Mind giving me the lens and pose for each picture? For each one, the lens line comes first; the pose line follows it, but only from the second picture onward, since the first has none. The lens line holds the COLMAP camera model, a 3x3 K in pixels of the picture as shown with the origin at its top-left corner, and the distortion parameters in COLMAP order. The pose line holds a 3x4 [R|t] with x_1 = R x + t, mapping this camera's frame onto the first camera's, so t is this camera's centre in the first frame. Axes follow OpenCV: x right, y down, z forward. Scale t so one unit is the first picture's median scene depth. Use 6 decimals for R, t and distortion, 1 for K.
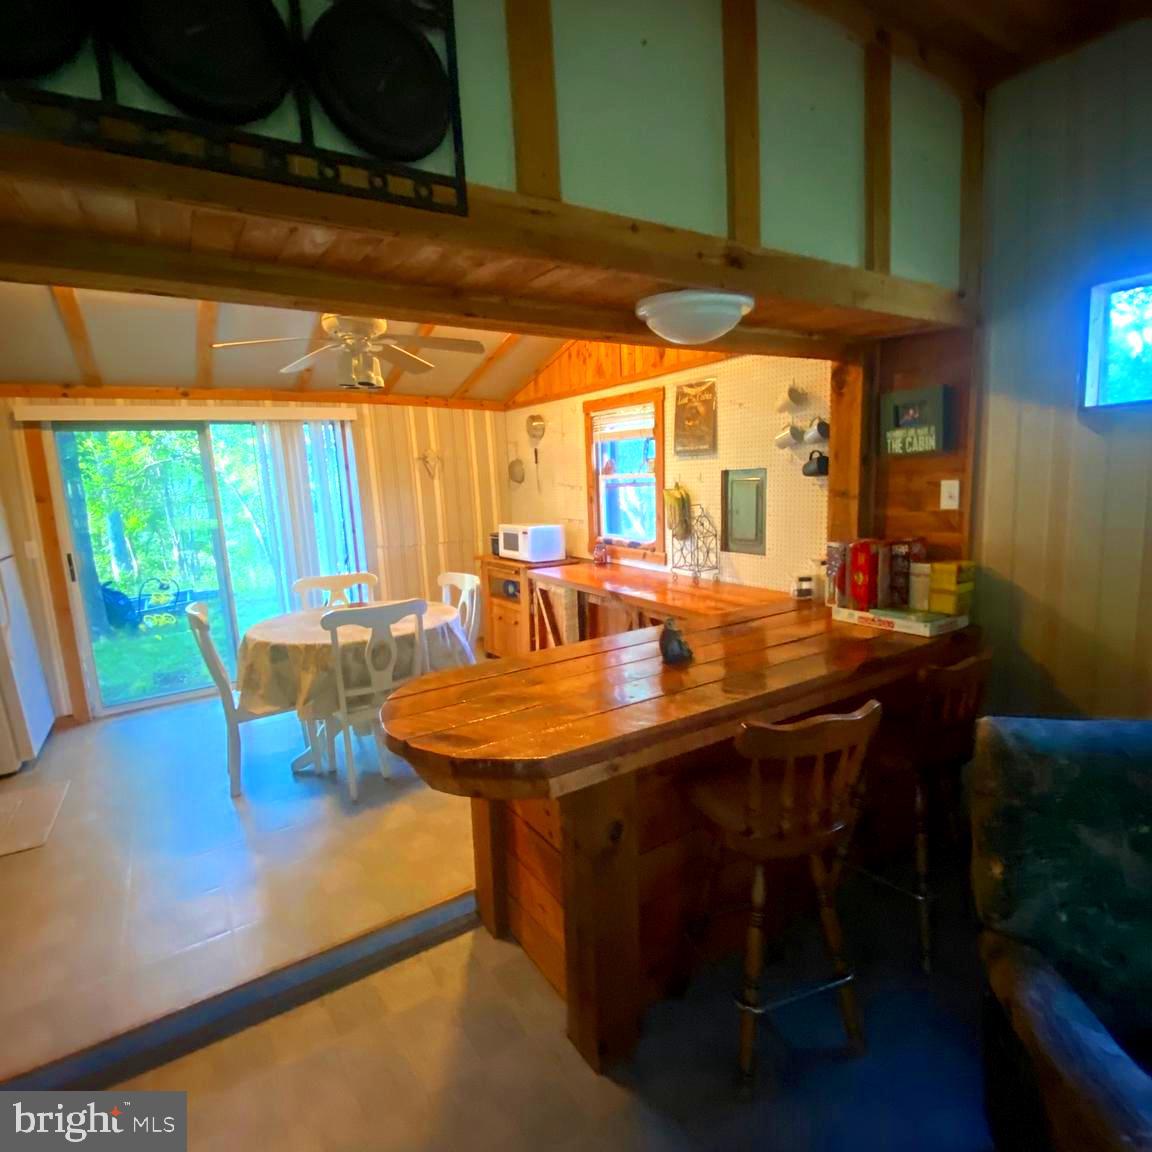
lens RADIAL K [[631.3, 0, 571.1], [0, 631.3, 574.9], [0, 0, 1]] dist [0.038195, -0.038077]
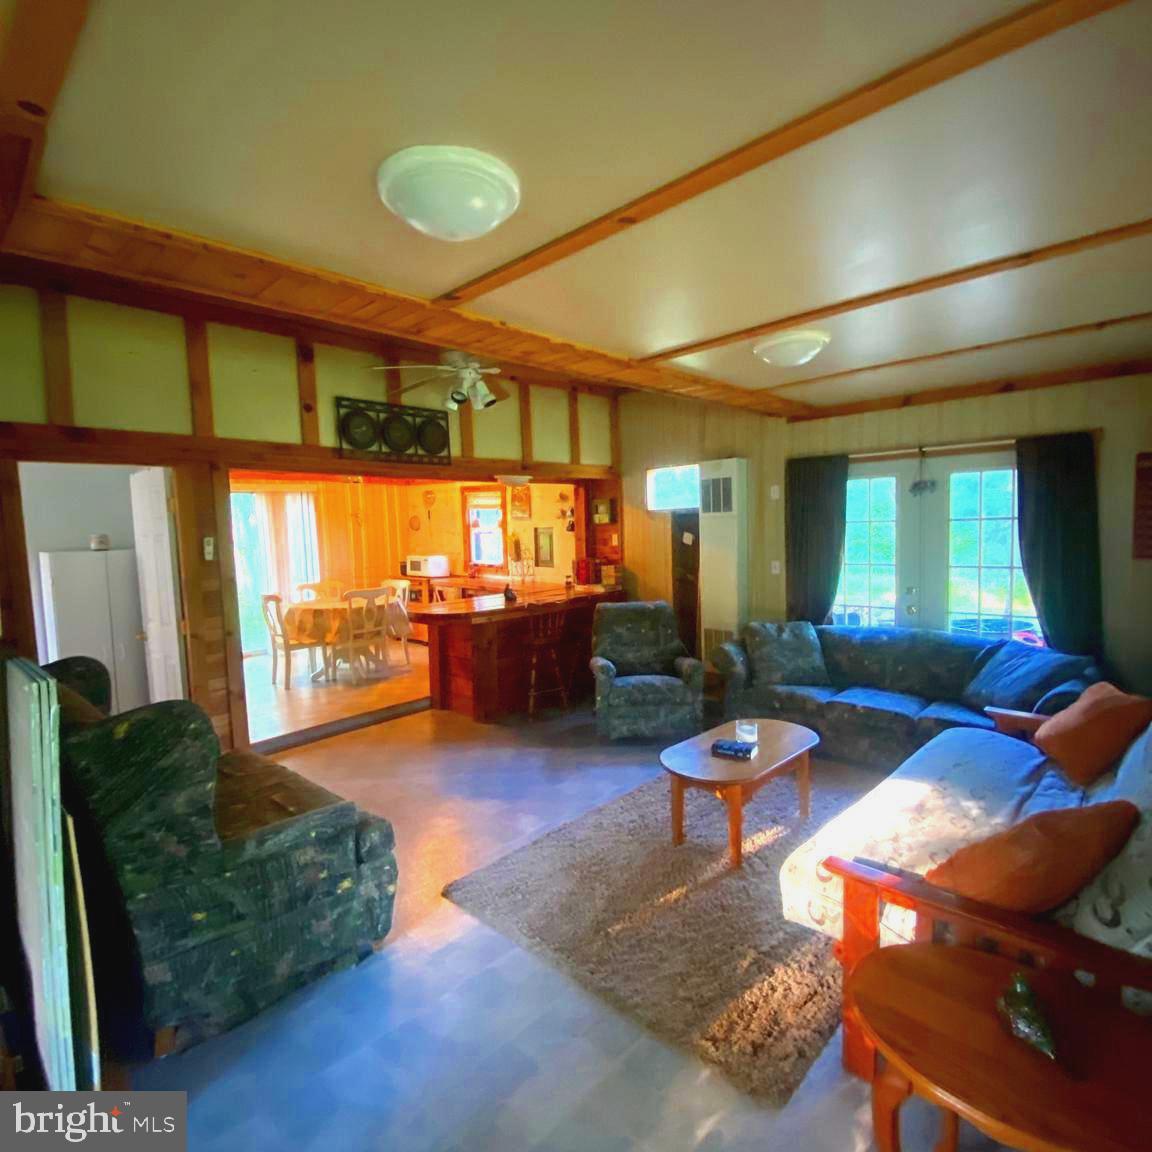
lens RADIAL K [[631.3, 0, 577.2], [0, 631.3, 572.5], [0, 0, 1]] dist [0.038195, -0.038077]
pose [[0.969464, -0.002316, 0.245222, -0.145803], [0.020913, 0.997094, -0.073259, 0.152850], [-0.244340, 0.076150, 0.966695, -1.143897]]
